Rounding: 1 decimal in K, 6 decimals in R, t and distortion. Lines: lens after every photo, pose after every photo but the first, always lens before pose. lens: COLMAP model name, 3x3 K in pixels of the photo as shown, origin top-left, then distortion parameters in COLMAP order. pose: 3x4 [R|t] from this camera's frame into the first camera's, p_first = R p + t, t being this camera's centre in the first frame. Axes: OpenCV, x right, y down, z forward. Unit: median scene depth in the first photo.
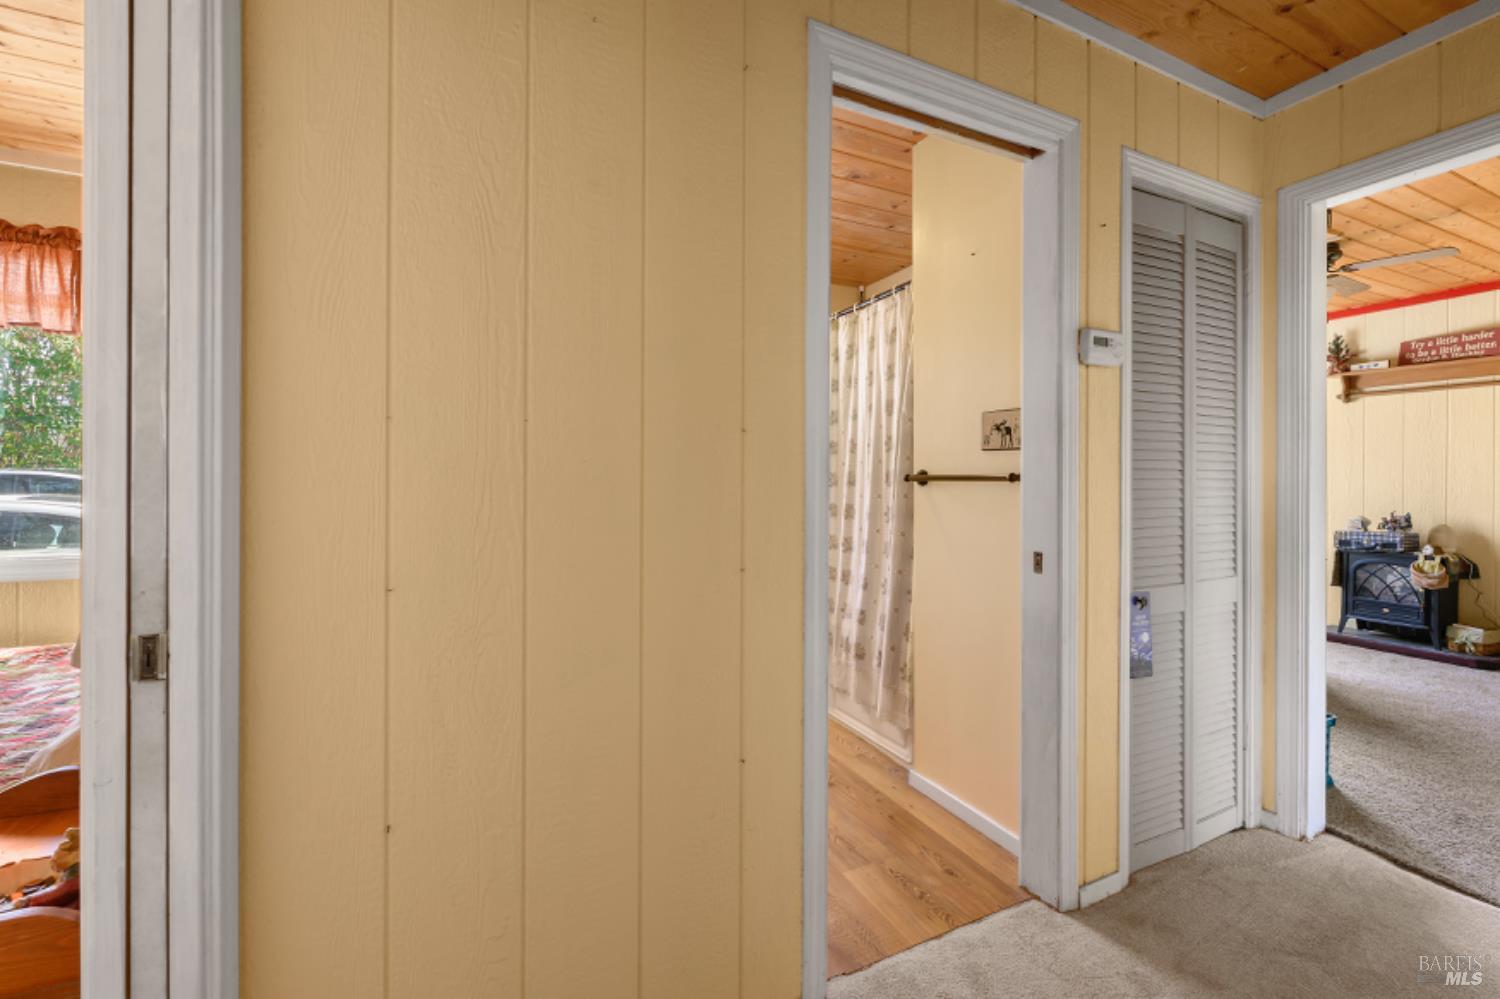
lens RADIAL K [[610.4, 0, 745.8], [0, 610.4, 483.4], [0, 0, 1]] dist [0.000363, -0.000523]
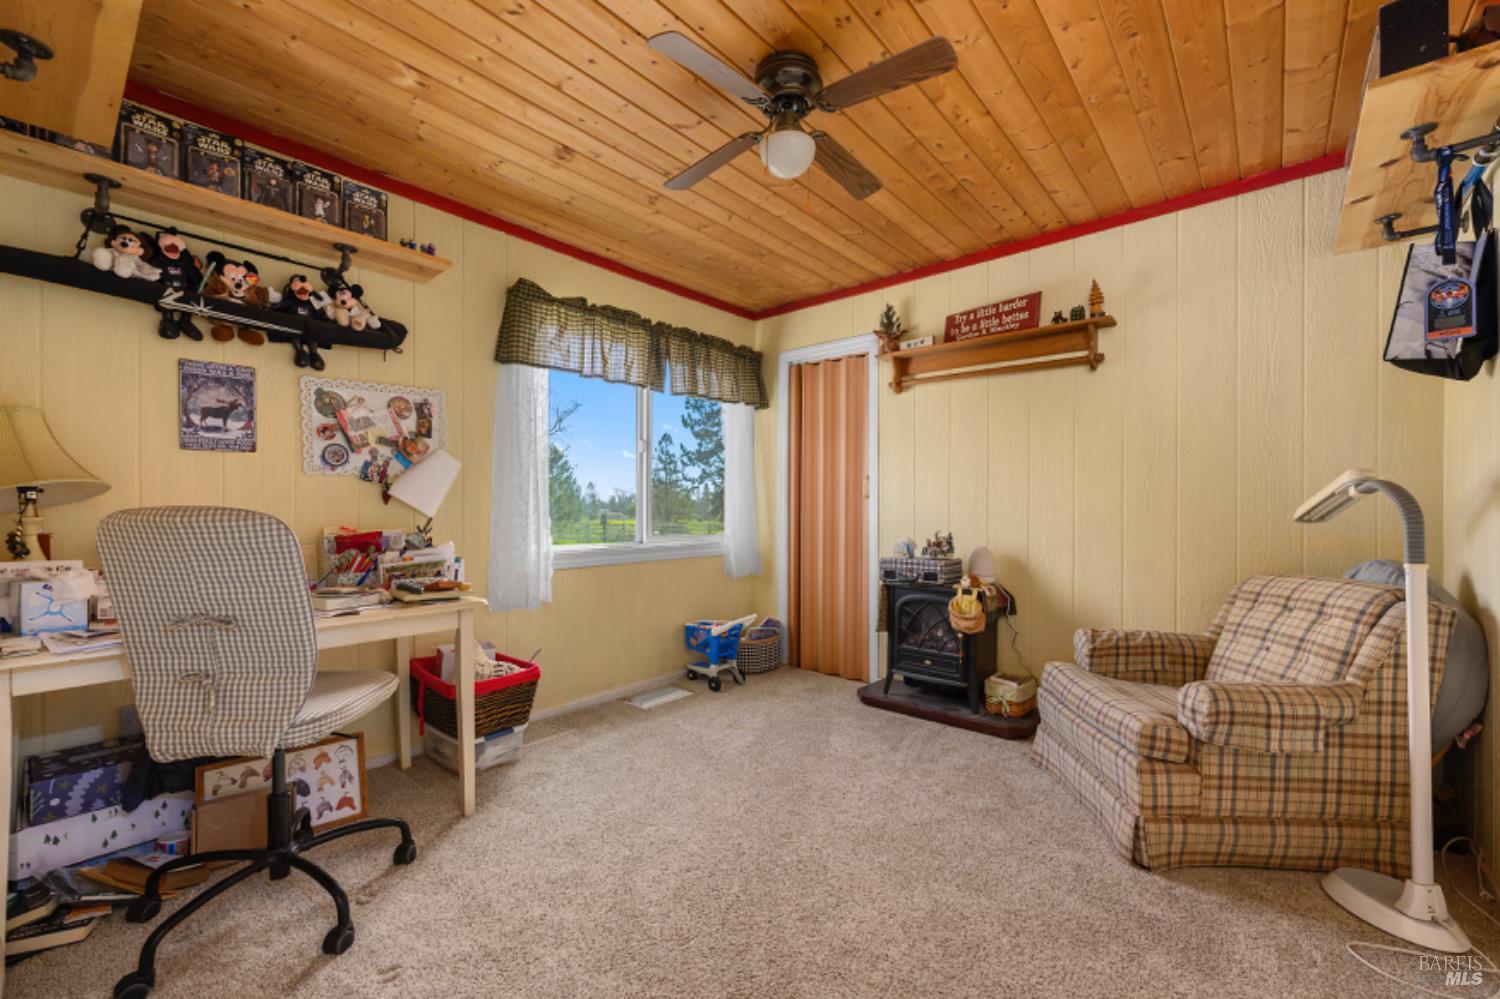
lens RADIAL K [[610.4, 0, 755.4], [0, 610.4, 510.3], [0, 0, 1]] dist [0.000363, -0.000523]
pose [[0.914783, -0.001534, 0.403943, 0.550488], [0.003188, 0.999989, -0.003421, 0.021812], [-0.403933, 0.004418, 0.914778, 0.396170]]
